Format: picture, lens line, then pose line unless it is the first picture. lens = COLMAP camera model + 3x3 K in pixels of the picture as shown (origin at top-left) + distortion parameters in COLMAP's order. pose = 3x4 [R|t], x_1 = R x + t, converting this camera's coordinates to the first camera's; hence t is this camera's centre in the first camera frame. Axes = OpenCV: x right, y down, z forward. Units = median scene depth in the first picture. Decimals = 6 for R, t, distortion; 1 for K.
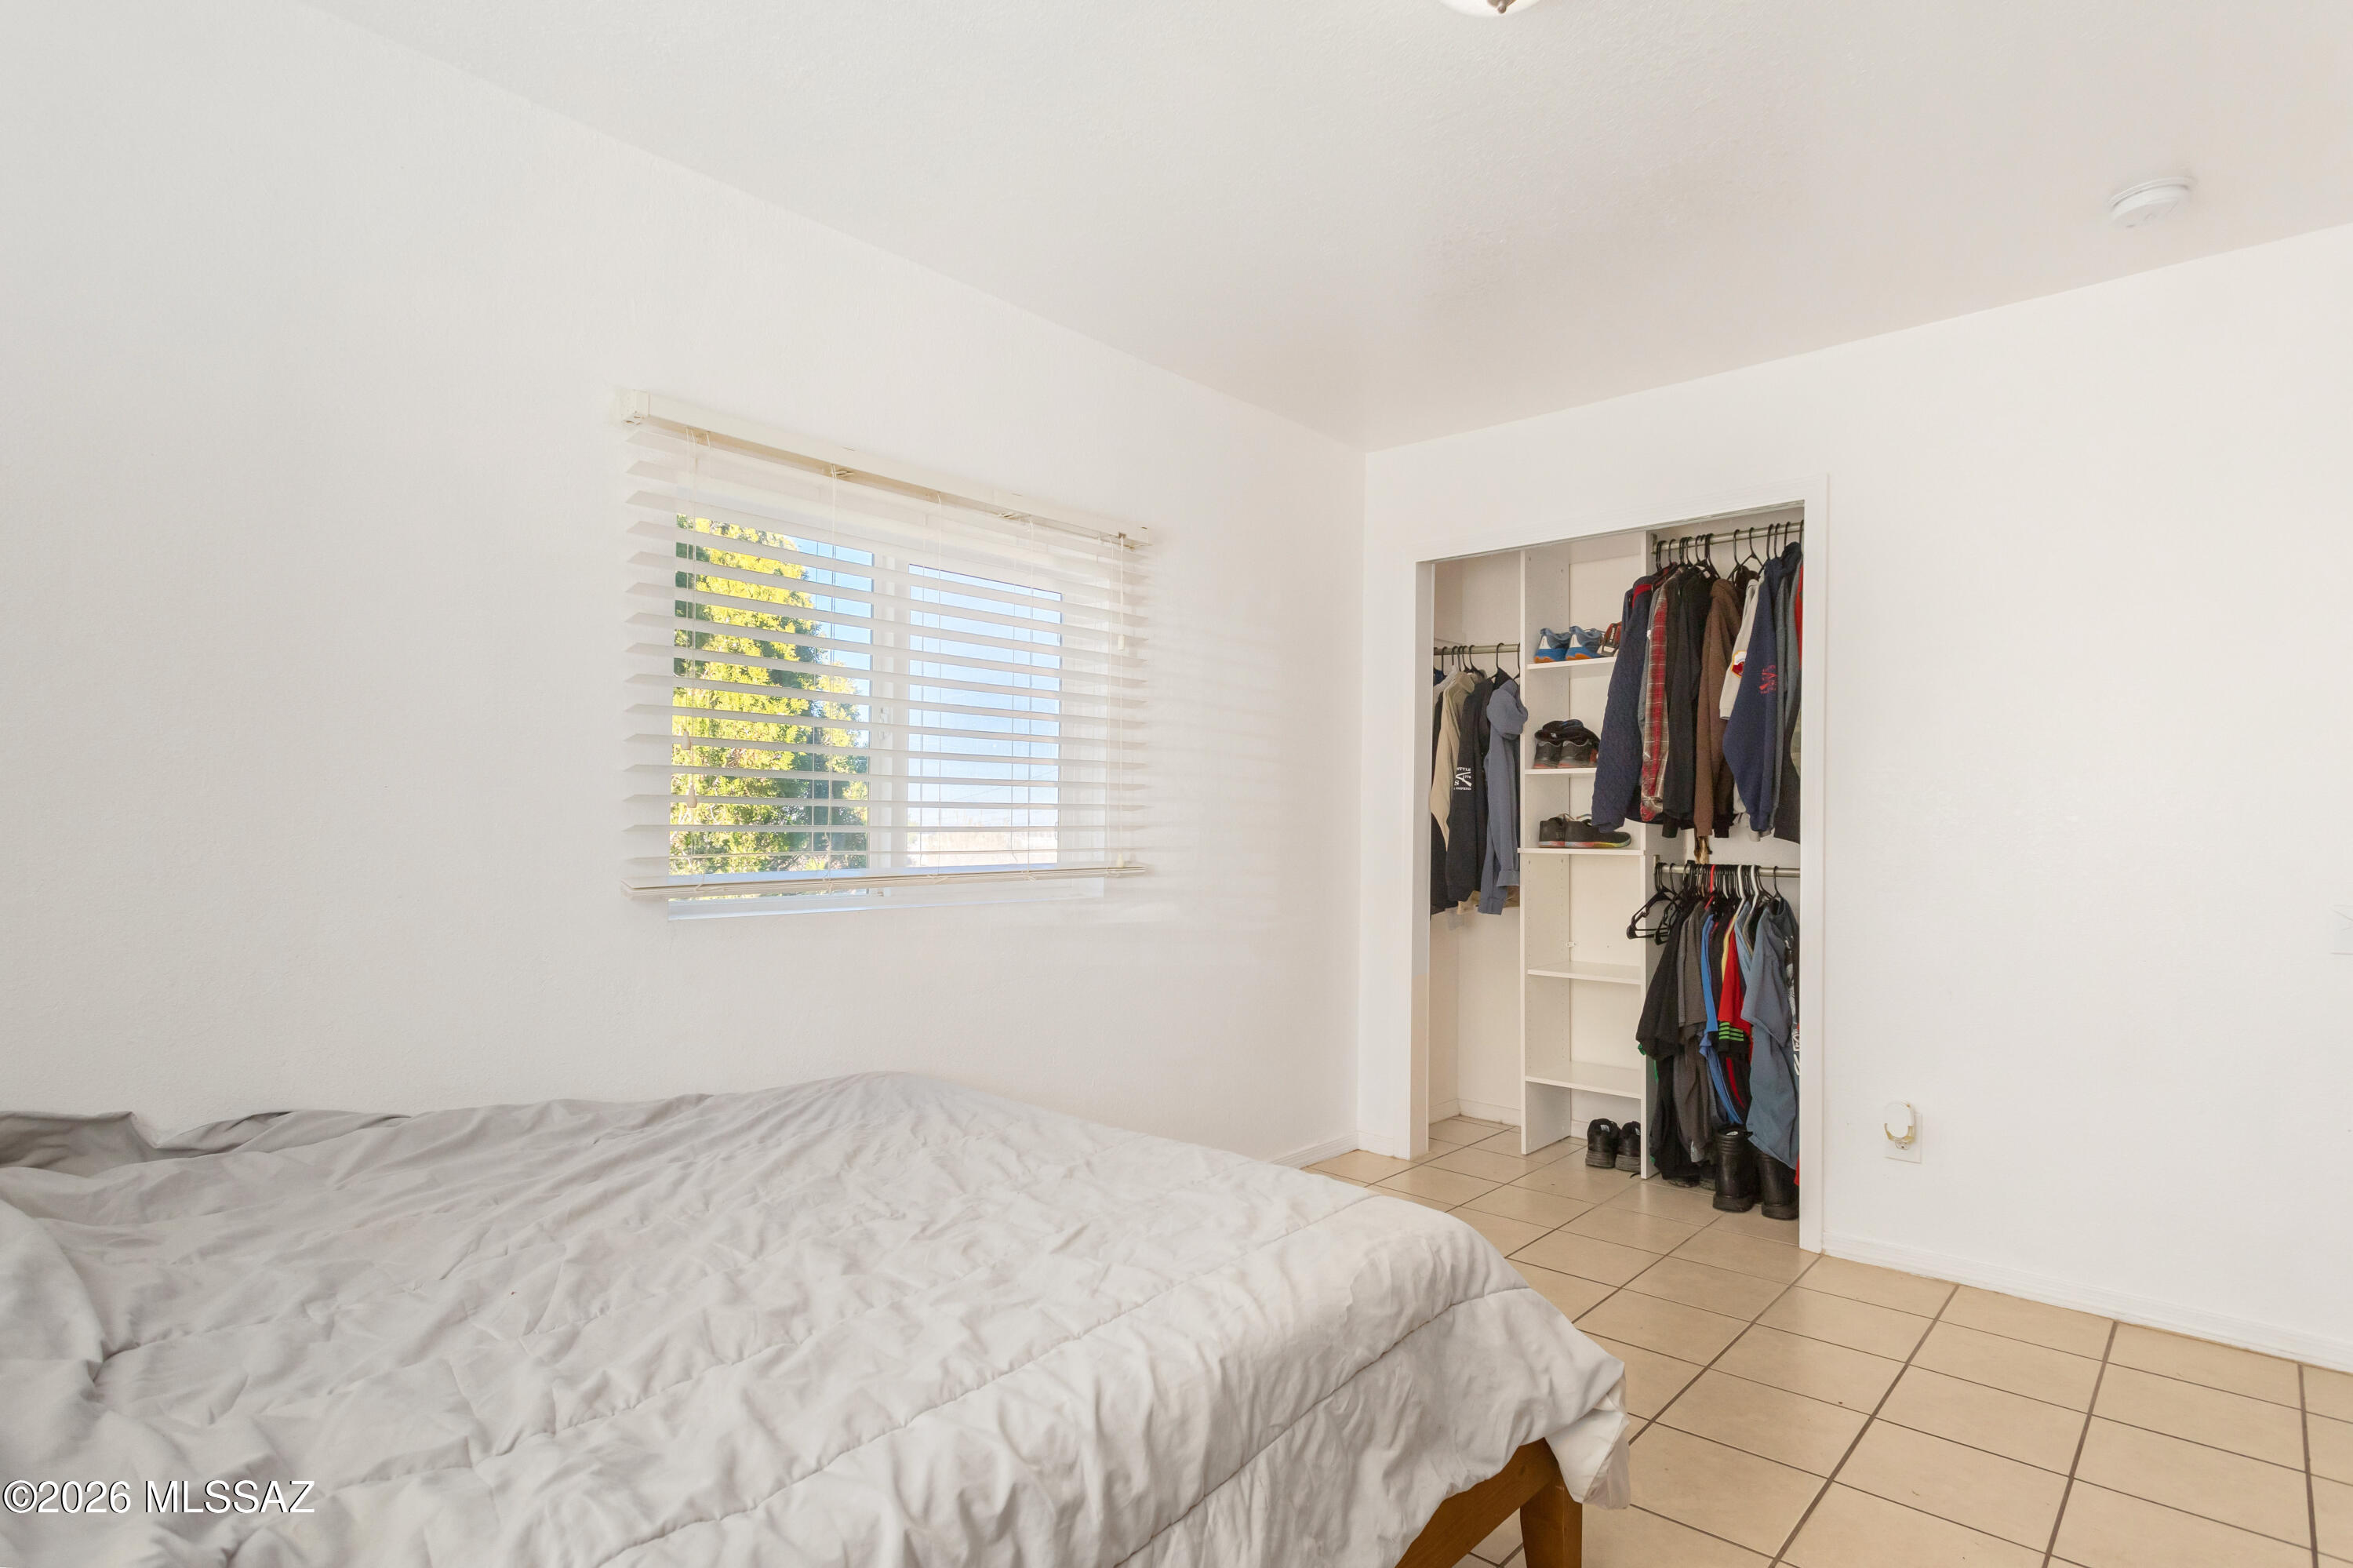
lens RADIAL K [[1196.0, 0, 1176.2], [0, 1196.0, 825.5], [0, 0, 1]] dist [-0.000224, 0.000025]
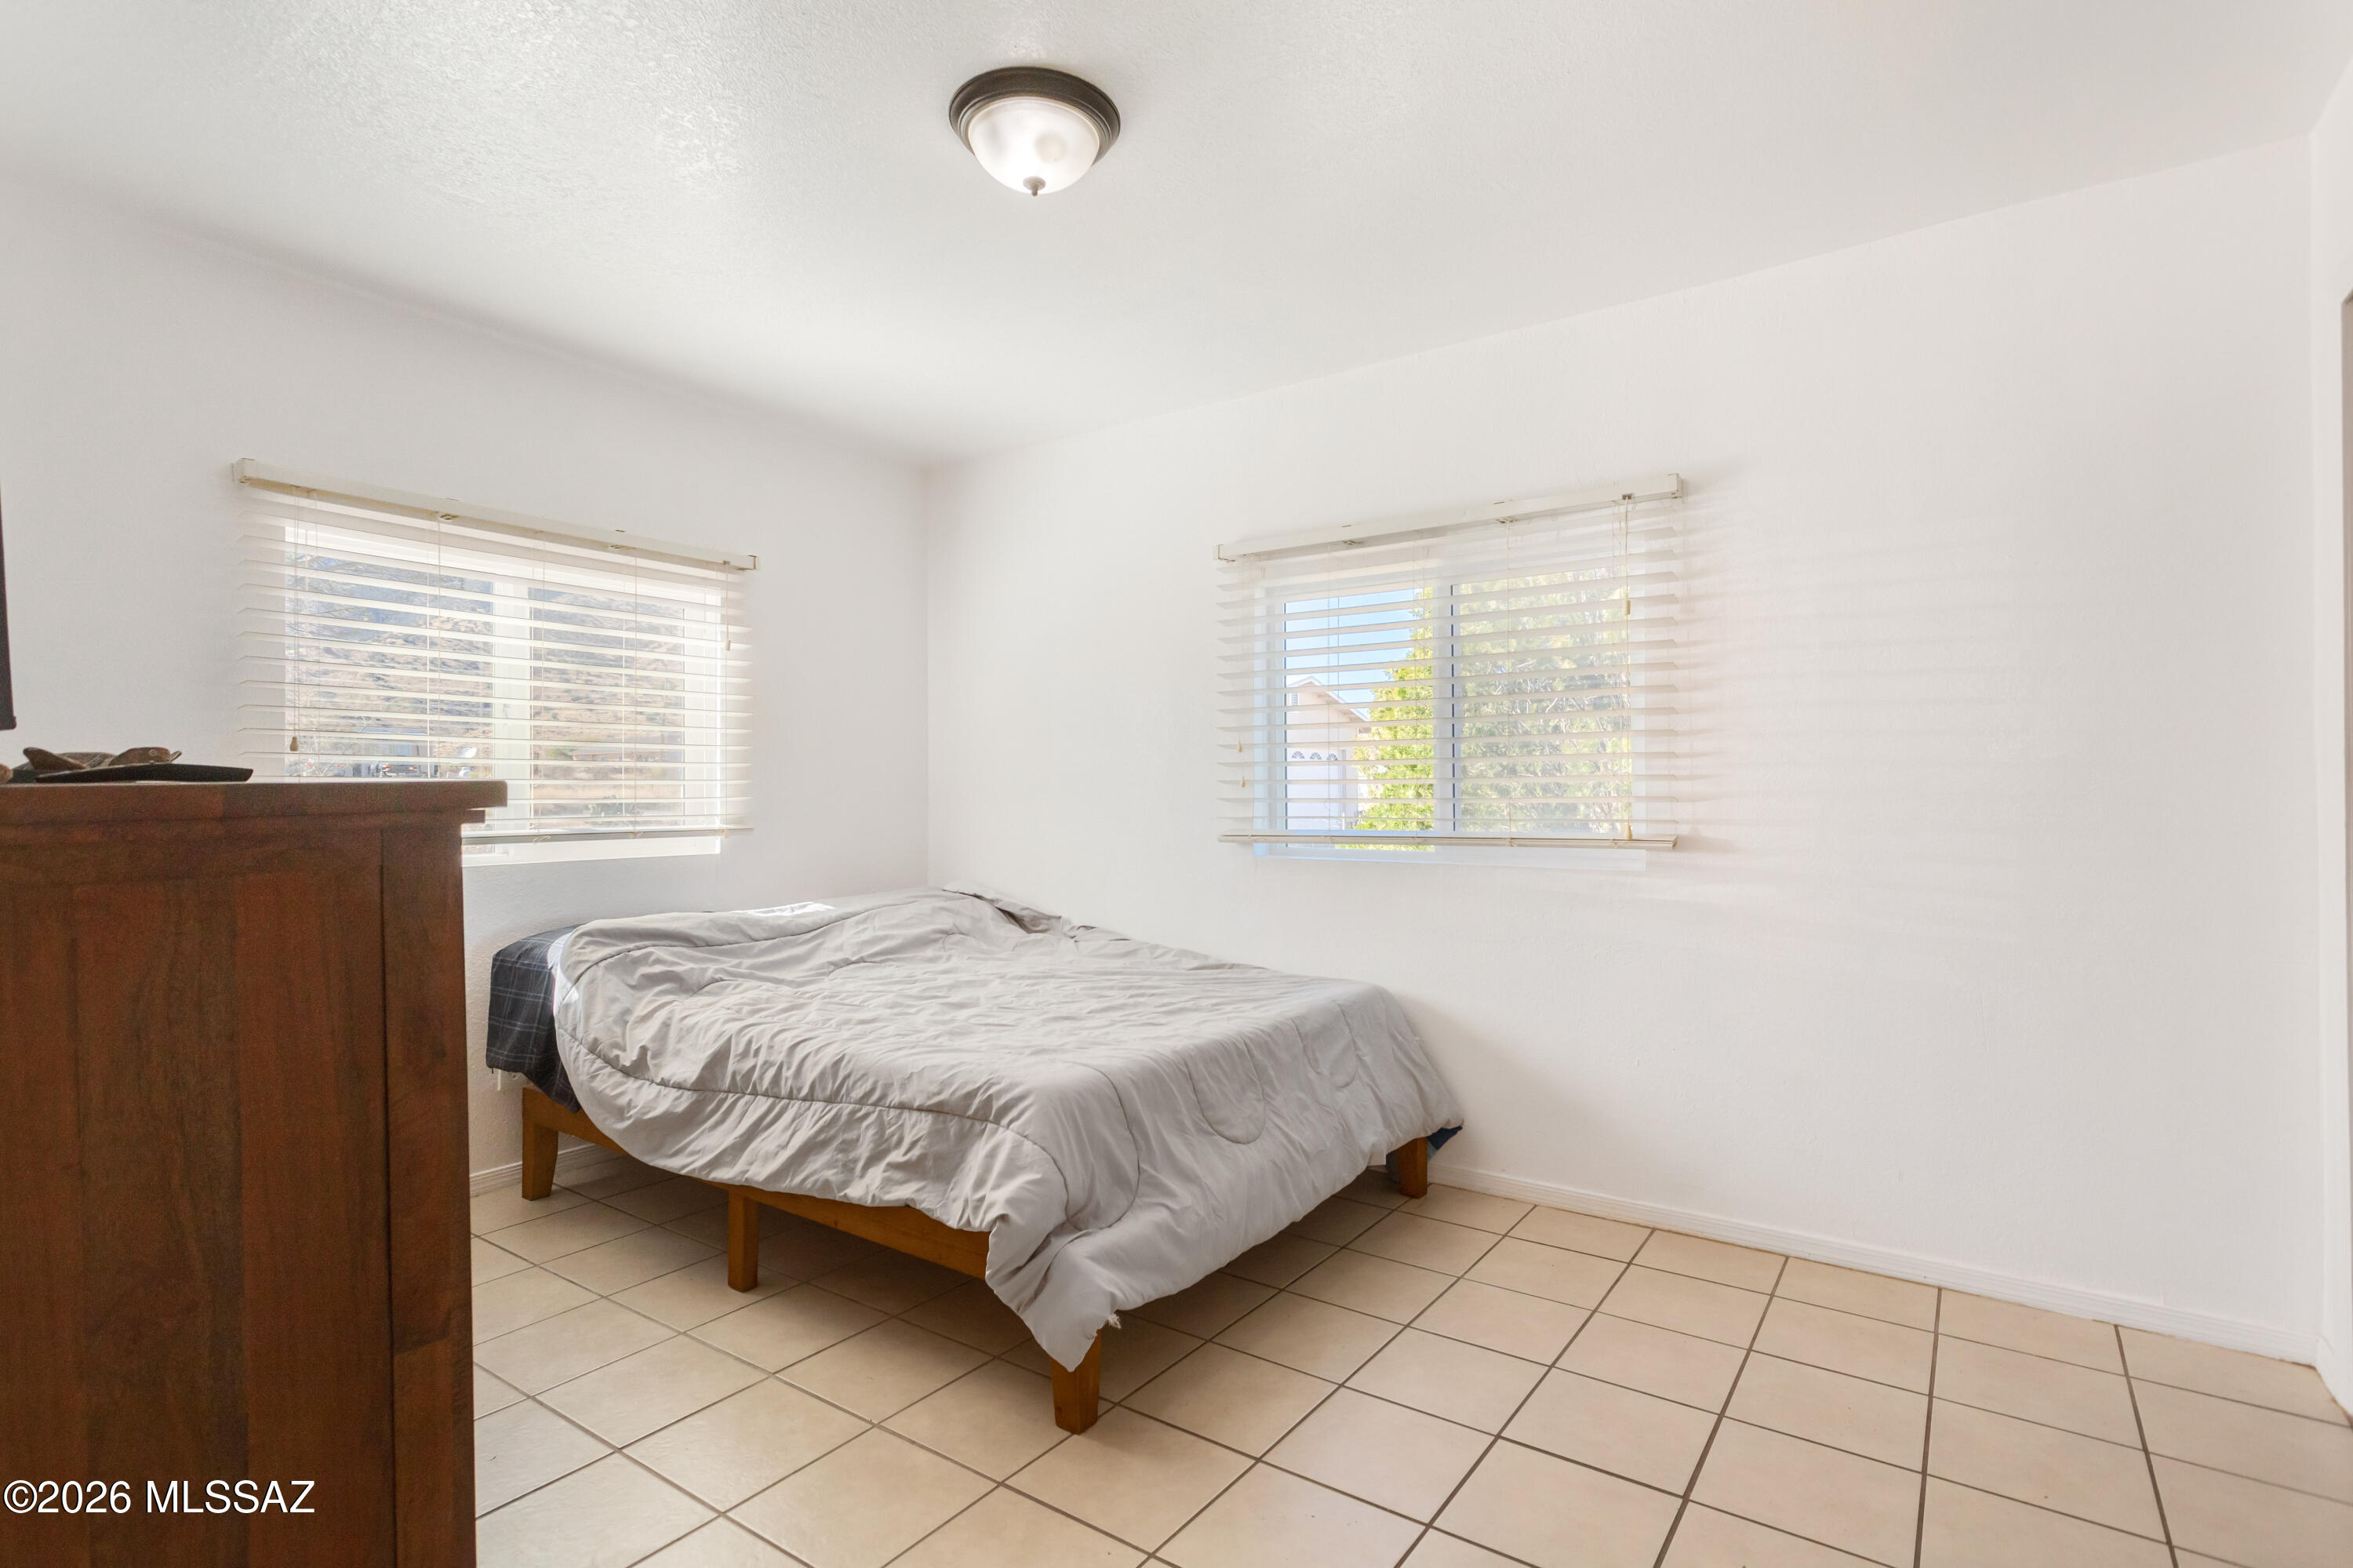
lens RADIAL K [[1142.7, 0, 1176.5], [0, 1142.7, 784.0], [0, 0, 1]] dist [0.001297, 0.000119]
pose [[0.123728, -0.014419, -0.992211, 0.892083], [0.003833, 0.999894, -0.014052, 0.001640], [0.992309, -0.002065, 0.123770, 0.563617]]
